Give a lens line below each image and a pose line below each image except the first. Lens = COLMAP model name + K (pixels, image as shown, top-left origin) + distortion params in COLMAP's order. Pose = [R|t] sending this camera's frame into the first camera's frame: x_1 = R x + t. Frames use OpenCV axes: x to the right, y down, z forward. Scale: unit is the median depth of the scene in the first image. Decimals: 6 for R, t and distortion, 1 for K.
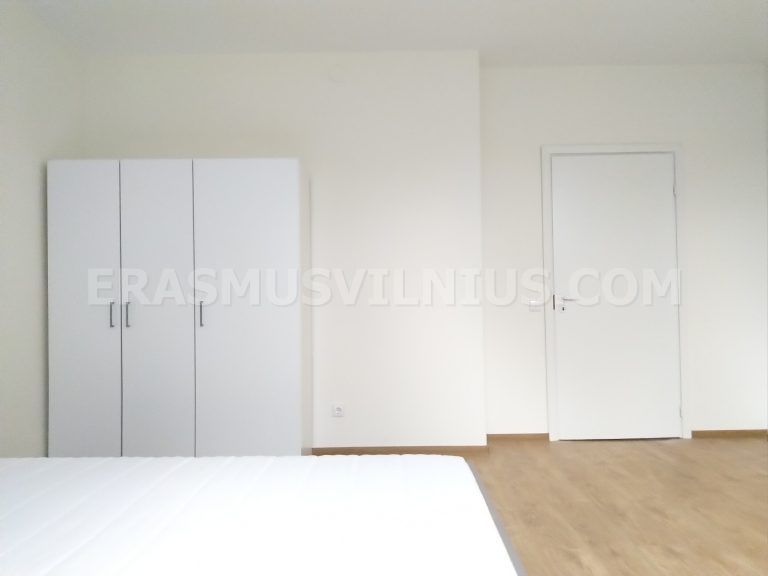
lens RADIAL K [[590.1, 0, 386.2], [0, 590.1, 290.8], [0, 0, 1]] dist [0.035111, -0.035518]
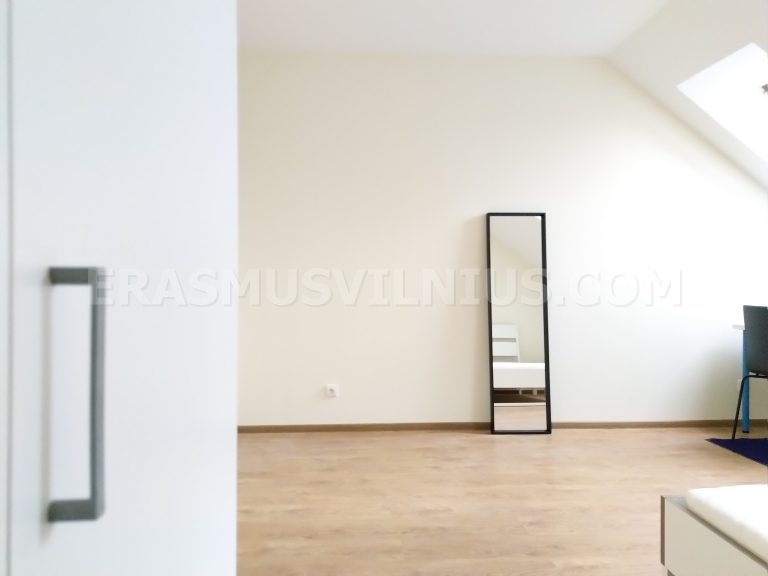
lens RADIAL K [[590.1, 0, 390.4], [0, 590.1, 277.2], [0, 0, 1]] dist [0.035111, -0.035518]
pose [[-0.052510, 0.039722, 0.997830, -0.329554], [-0.011093, 0.999124, -0.040357, 0.027217], [-0.998559, -0.013189, -0.052023, 0.753491]]
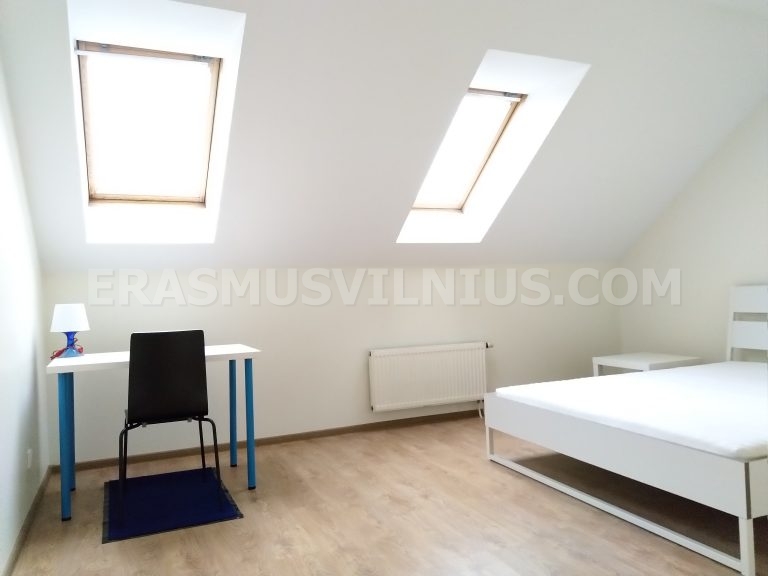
lens RADIAL K [[590.1, 0, 381.6], [0, 590.1, 286.0], [0, 0, 1]] dist [0.035111, -0.035518]
pose [[-0.917116, 0.056426, -0.394607, 0.566041], [0.065477, 0.997809, -0.009497, -0.003012], [0.393206, -0.034548, -0.918801, 0.898670]]
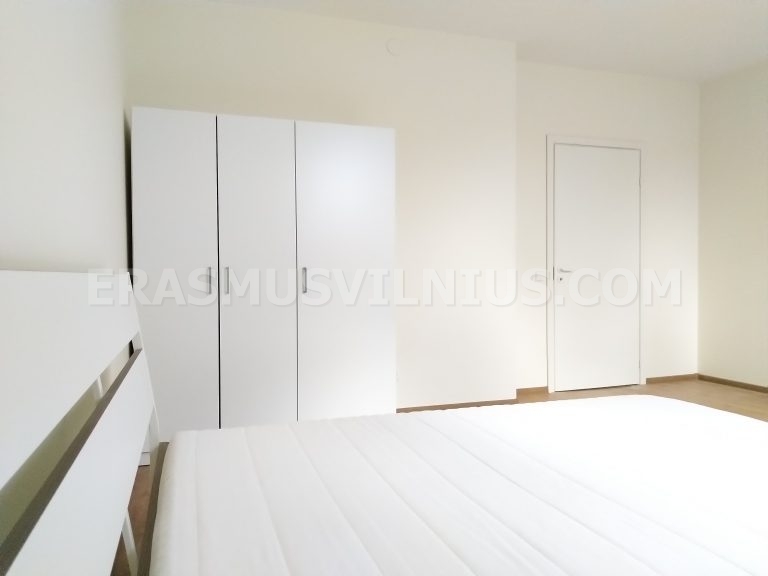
lens RADIAL K [[590.1, 0, 384.8], [0, 590.1, 289.3], [0, 0, 1]] dist [0.035111, -0.035518]
pose [[0.944865, 0.000390, 0.327459, -0.406240], [-0.012872, 0.999271, 0.035951, 0.013966], [-0.327206, -0.038184, 0.944181, 0.021498]]
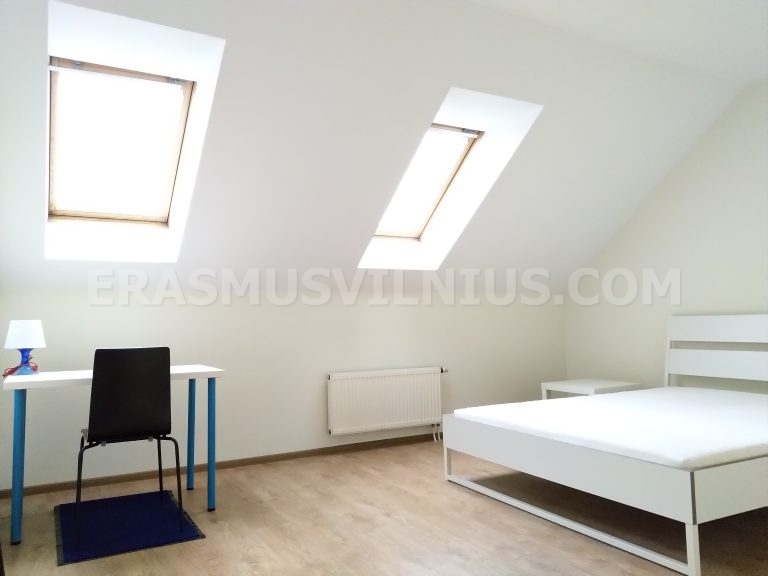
lens RADIAL K [[590.1, 0, 380.7], [0, 590.1, 286.1], [0, 0, 1]] dist [0.035111, -0.035518]
pose [[-0.877431, 0.014773, -0.479476, 0.602218], [0.048336, 0.997161, -0.057730, 0.009268], [0.477262, -0.073830, -0.875654, 0.906621]]
